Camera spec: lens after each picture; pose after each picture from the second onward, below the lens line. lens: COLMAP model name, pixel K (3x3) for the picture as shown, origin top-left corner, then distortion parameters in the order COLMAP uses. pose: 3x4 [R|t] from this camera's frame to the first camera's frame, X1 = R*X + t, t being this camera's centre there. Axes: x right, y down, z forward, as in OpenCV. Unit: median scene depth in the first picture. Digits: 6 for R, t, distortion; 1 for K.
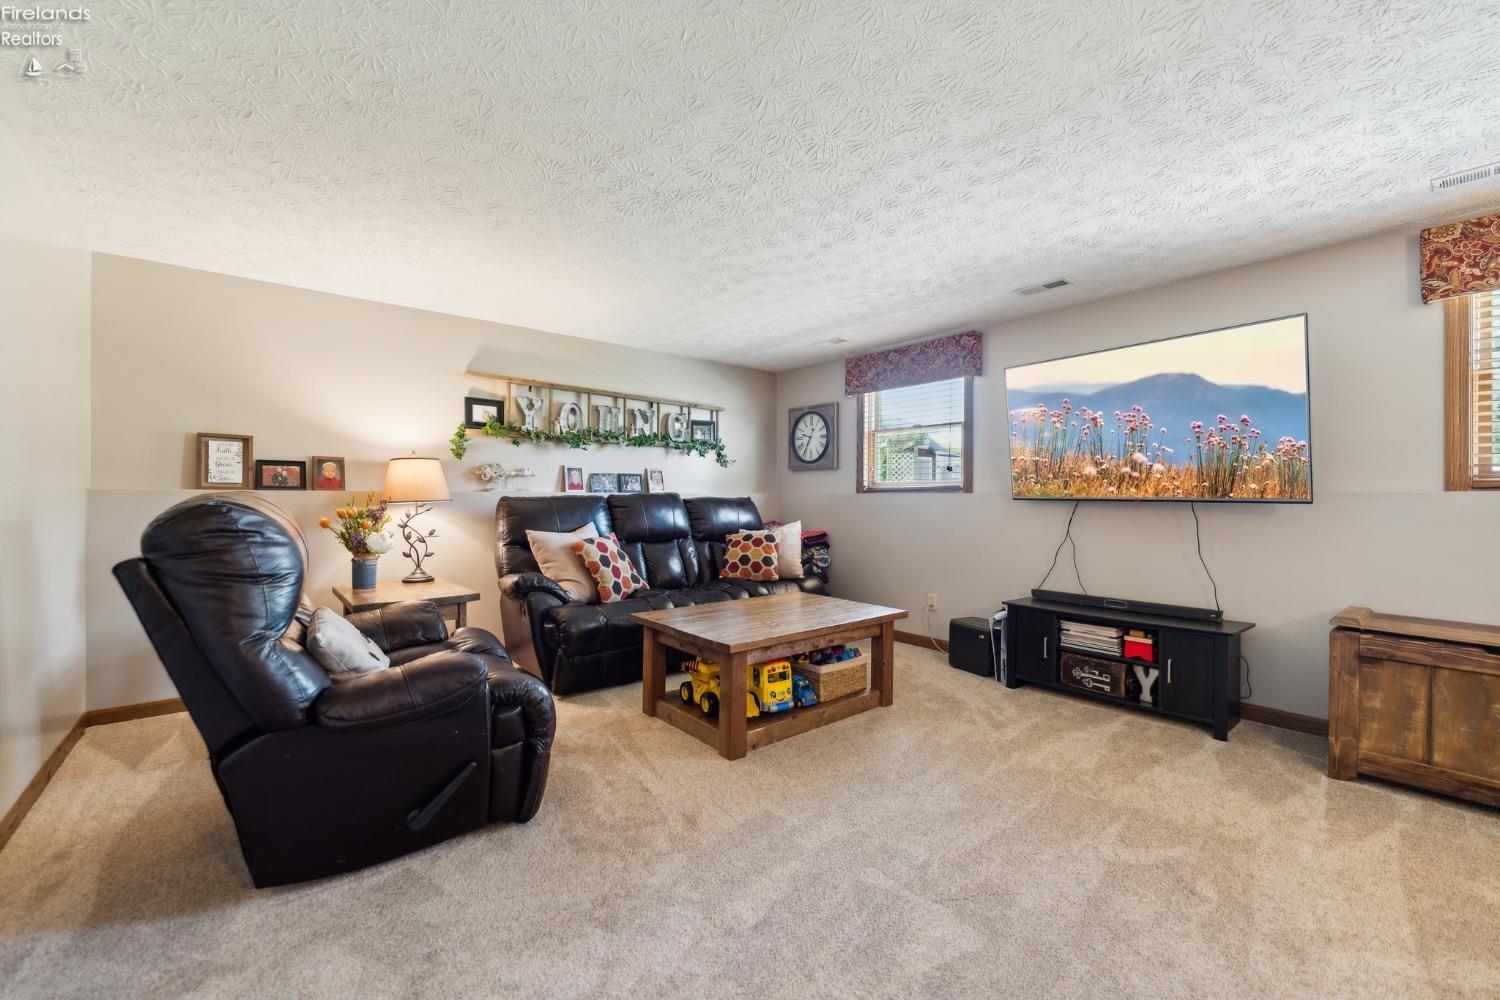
lens RADIAL K [[602.9, 0, 744.7], [0, 602.9, 495.9], [0, 0, 1]] dist [-0.009158, 0.000030]
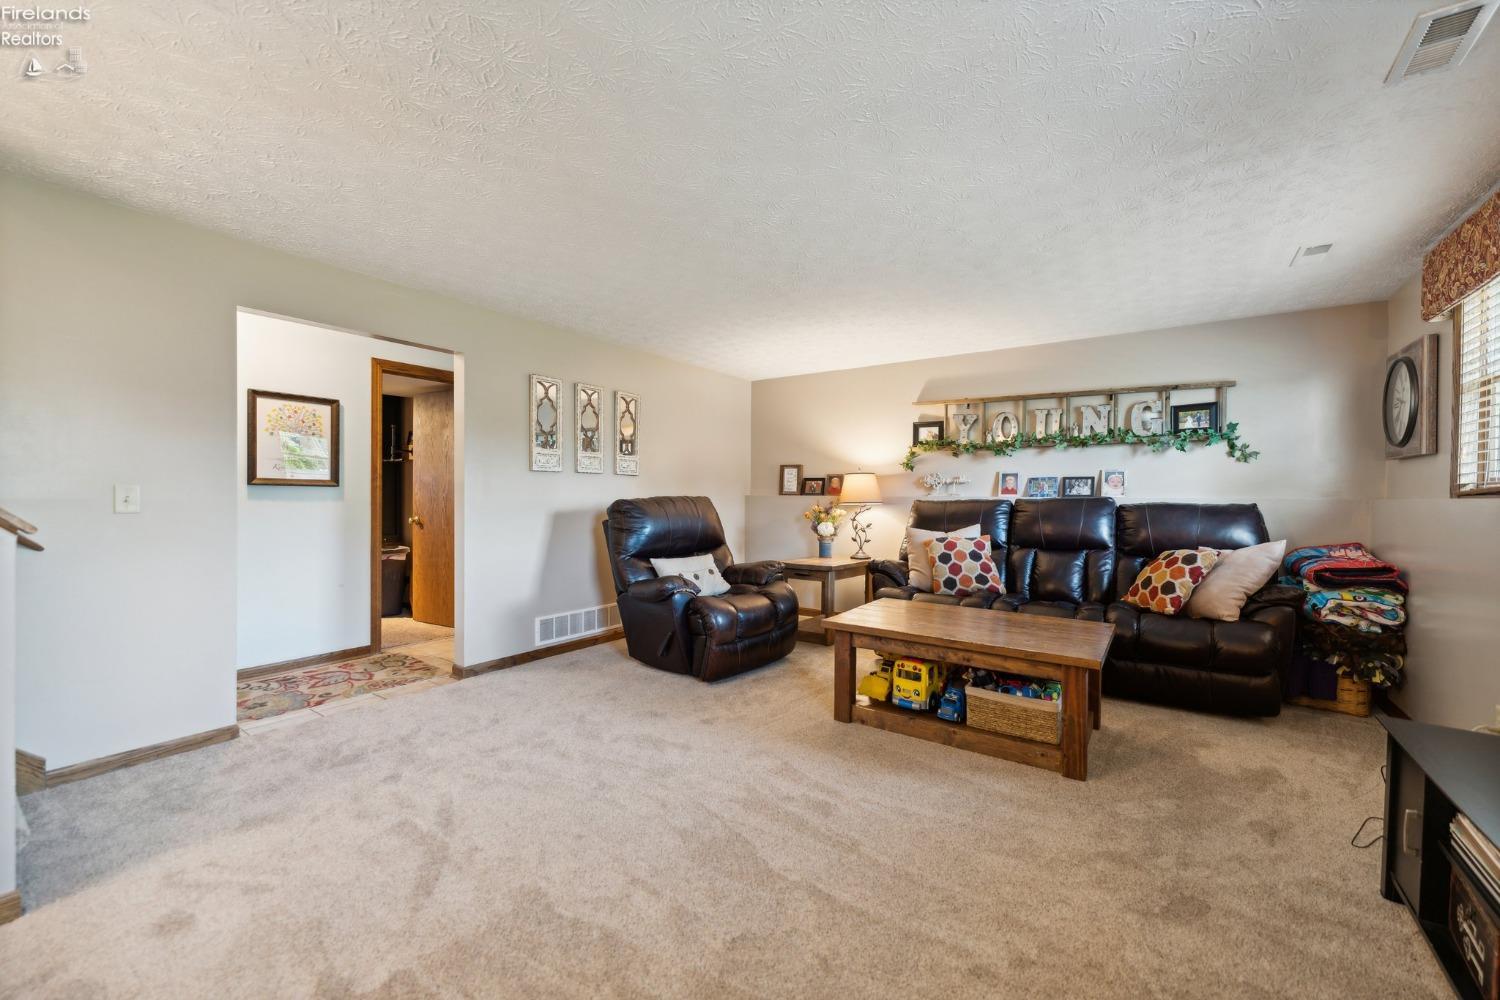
lens RADIAL K [[599.8, 0, 752.0], [0, 599.8, 496.7], [0, 0, 1]] dist [0.000341, 0.000128]
pose [[0.262899, -0.001413, -0.964822, 0.680595], [-0.006770, 0.999972, -0.003309, 0.000498], [0.964800, 0.007401, 0.262882, 0.327116]]
